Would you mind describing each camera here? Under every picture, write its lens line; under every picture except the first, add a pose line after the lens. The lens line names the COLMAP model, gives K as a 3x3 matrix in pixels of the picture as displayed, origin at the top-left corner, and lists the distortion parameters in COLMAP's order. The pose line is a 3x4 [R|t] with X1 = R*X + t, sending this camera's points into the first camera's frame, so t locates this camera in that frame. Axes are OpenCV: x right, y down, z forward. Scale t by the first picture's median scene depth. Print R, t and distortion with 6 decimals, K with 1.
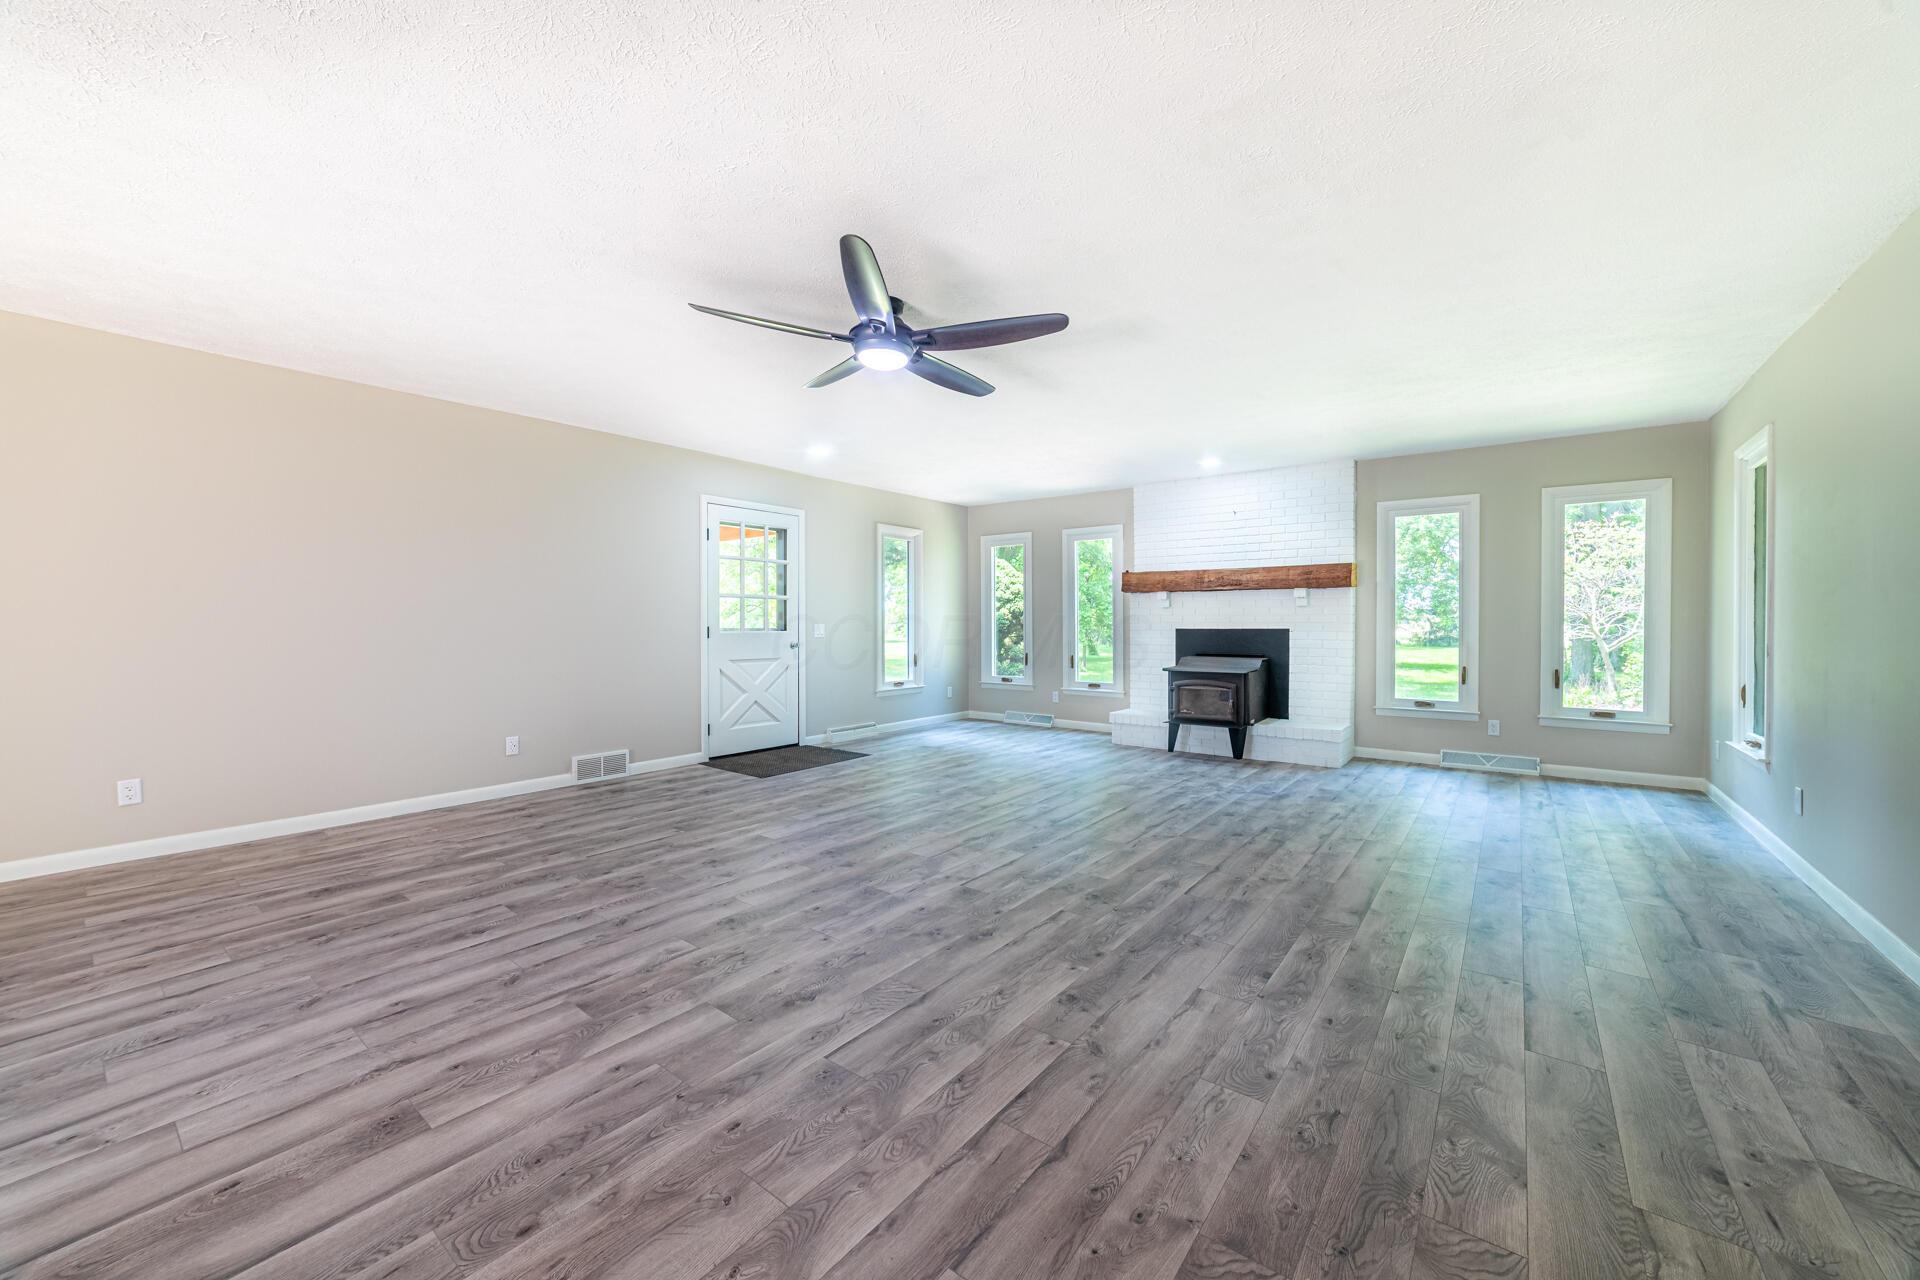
lens RADIAL K [[750.9, 0, 958.1], [0, 750.9, 632.0], [0, 0, 1]] dist [0.001728, 0.000040]
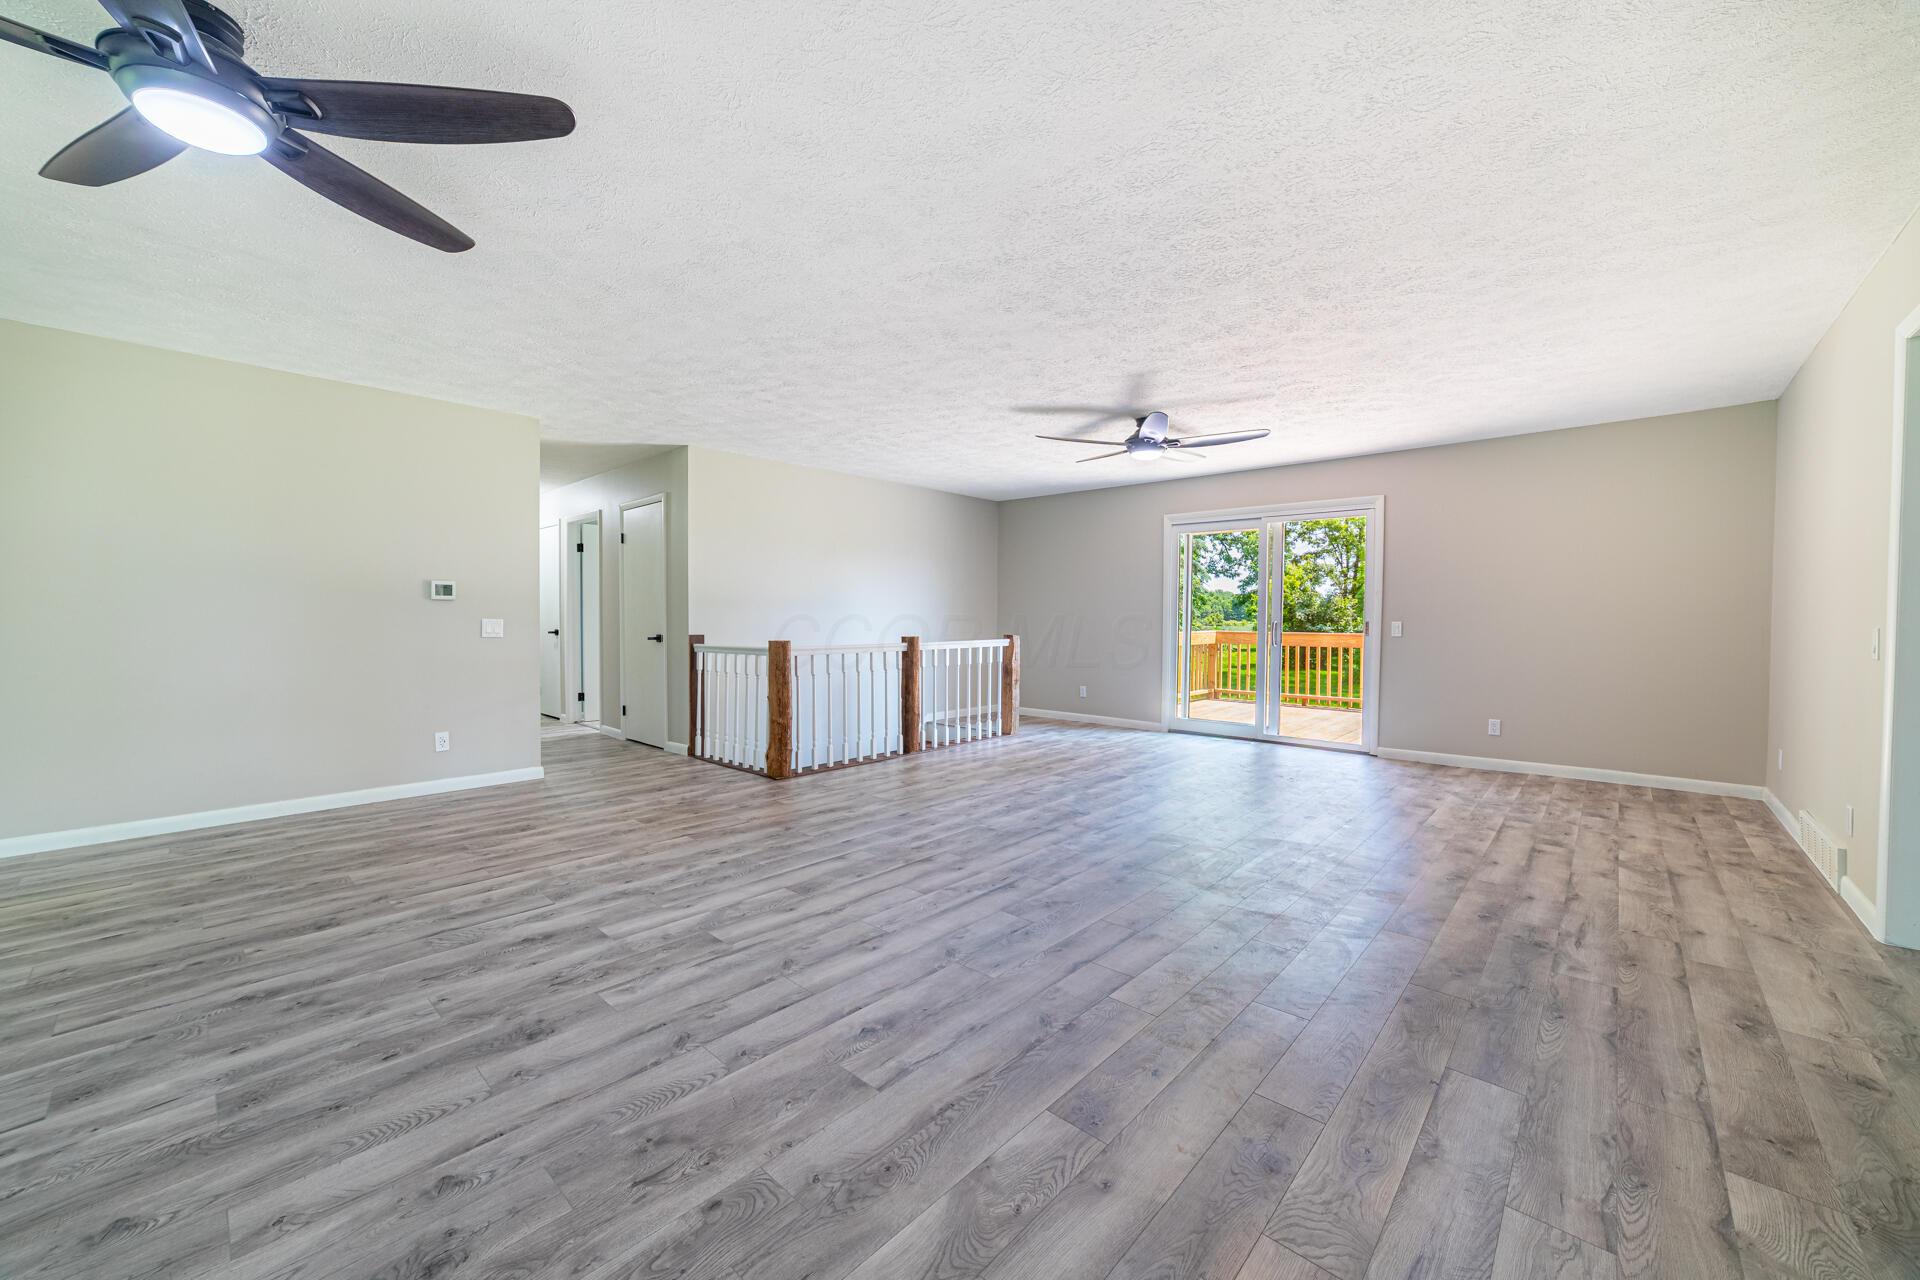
lens RADIAL K [[750.9, 0, 959.7], [0, 750.9, 635.1], [0, 0, 1]] dist [0.001728, 0.000040]
pose [[-0.996953, -0.004694, 0.077864, -0.927441], [-0.002414, 0.999566, 0.029350, -0.017212], [-0.077968, 0.029073, -0.996532, 2.038851]]
